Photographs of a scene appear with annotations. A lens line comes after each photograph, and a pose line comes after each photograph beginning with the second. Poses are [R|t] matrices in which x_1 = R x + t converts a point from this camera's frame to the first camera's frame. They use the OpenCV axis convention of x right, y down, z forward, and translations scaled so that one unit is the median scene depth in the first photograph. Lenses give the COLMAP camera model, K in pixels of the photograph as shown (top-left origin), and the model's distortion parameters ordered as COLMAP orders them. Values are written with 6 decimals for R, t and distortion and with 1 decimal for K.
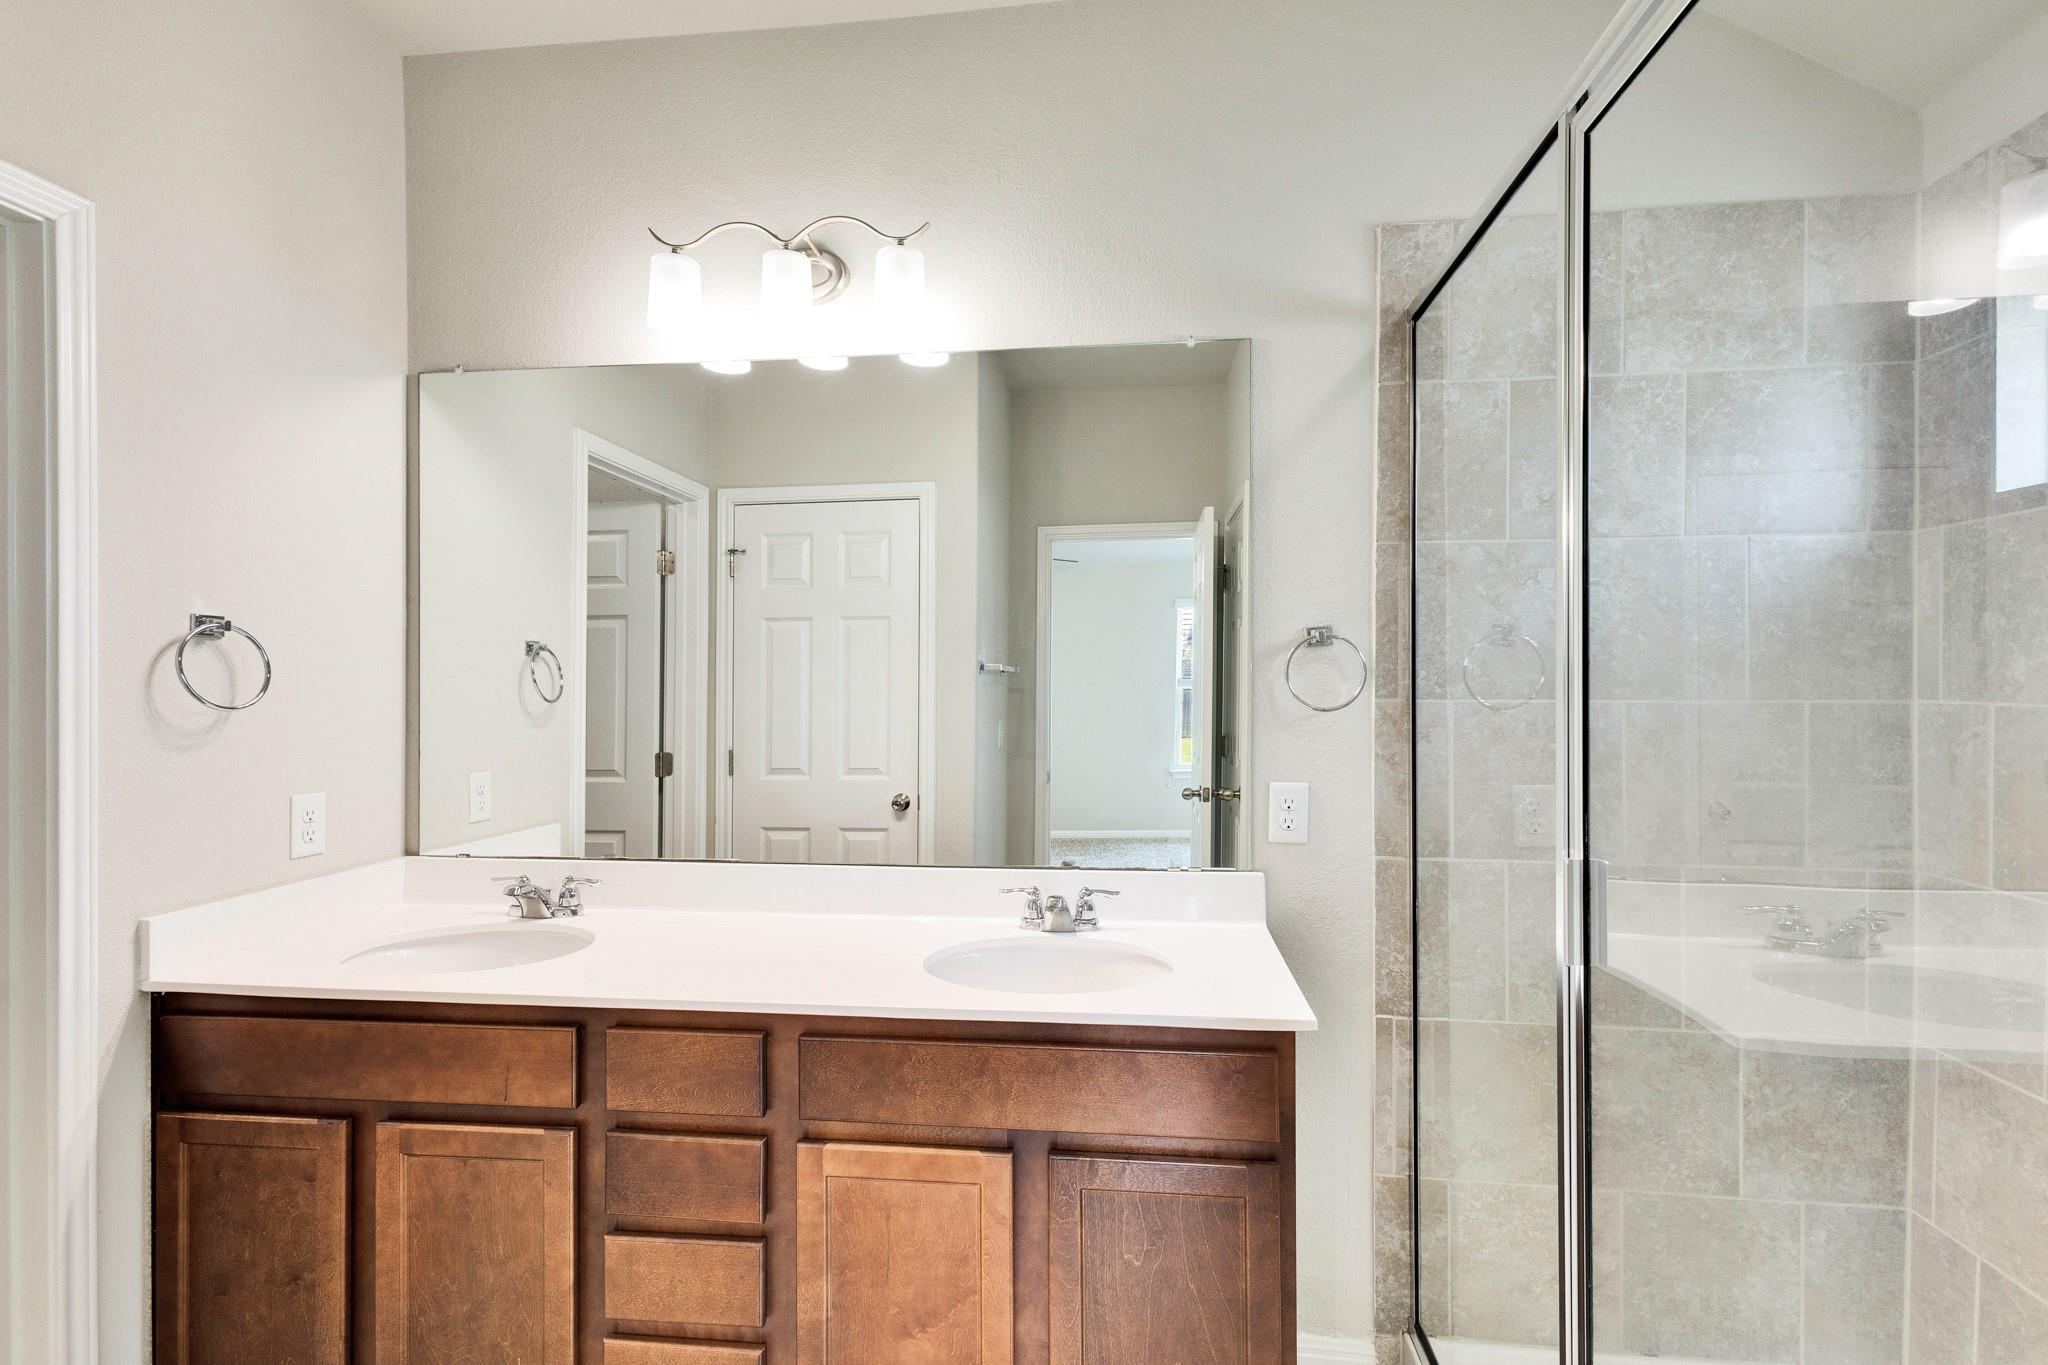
lens RADIAL K [[938.7, 0, 1027.0], [0, 938.7, 687.0], [0, 0, 1]] dist [0.011650, -0.000845]
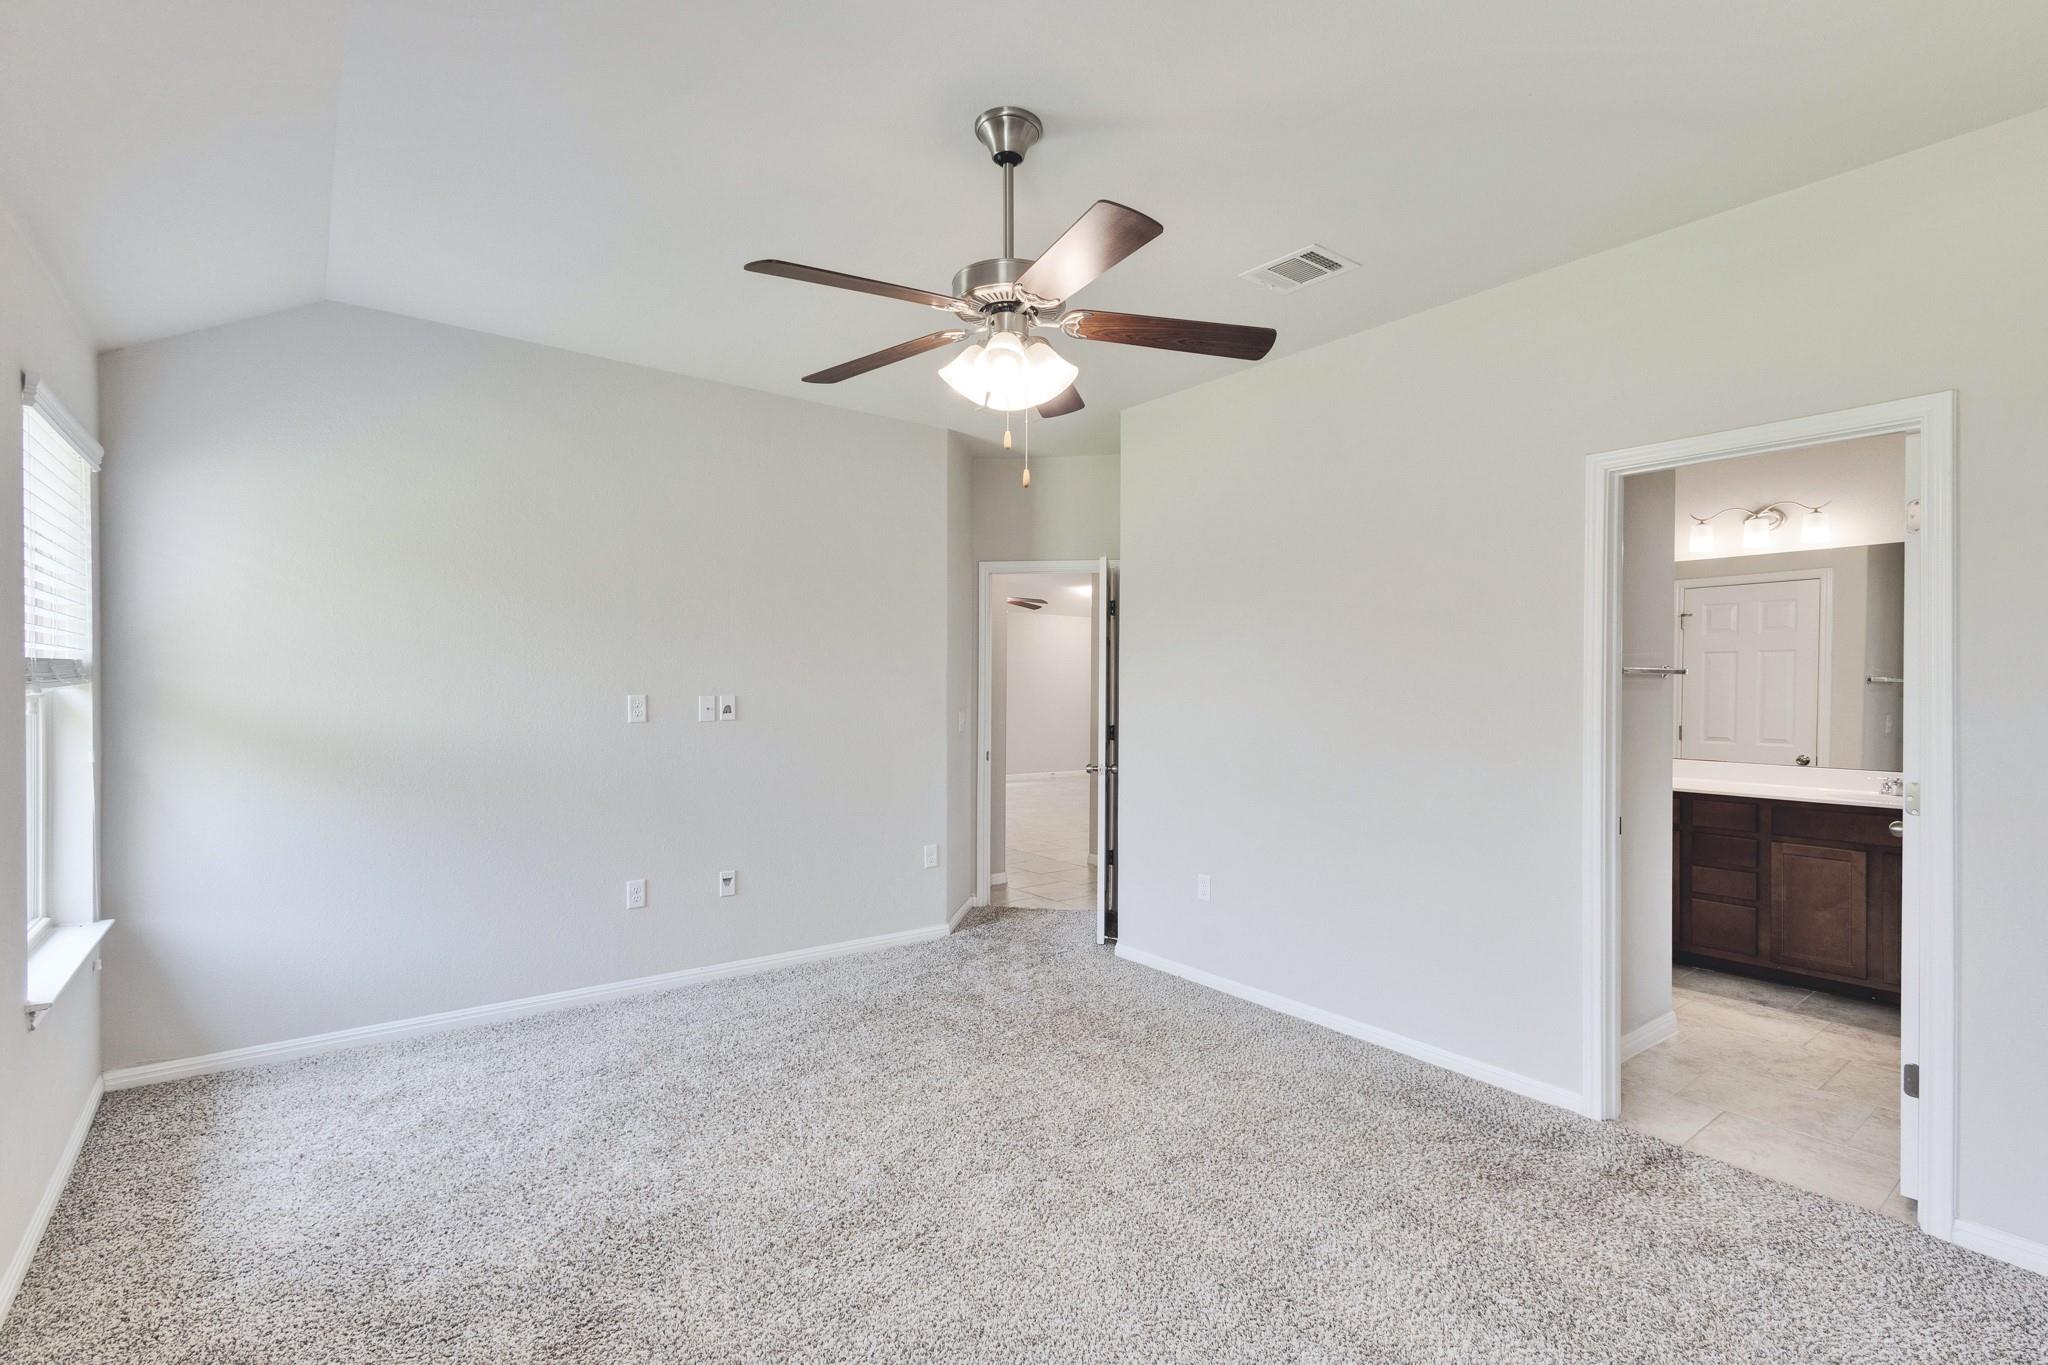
lens RADIAL K [[938.7, 0, 1027.0], [0, 938.7, 687.0], [0, 0, 1]] dist [0.011650, -0.000845]
pose [[0.697868, 0.007953, -0.716182, 0.253267], [-0.009892, 0.999950, 0.001465, 0.007793], [0.716158, 0.006062, 0.697912, -2.776187]]
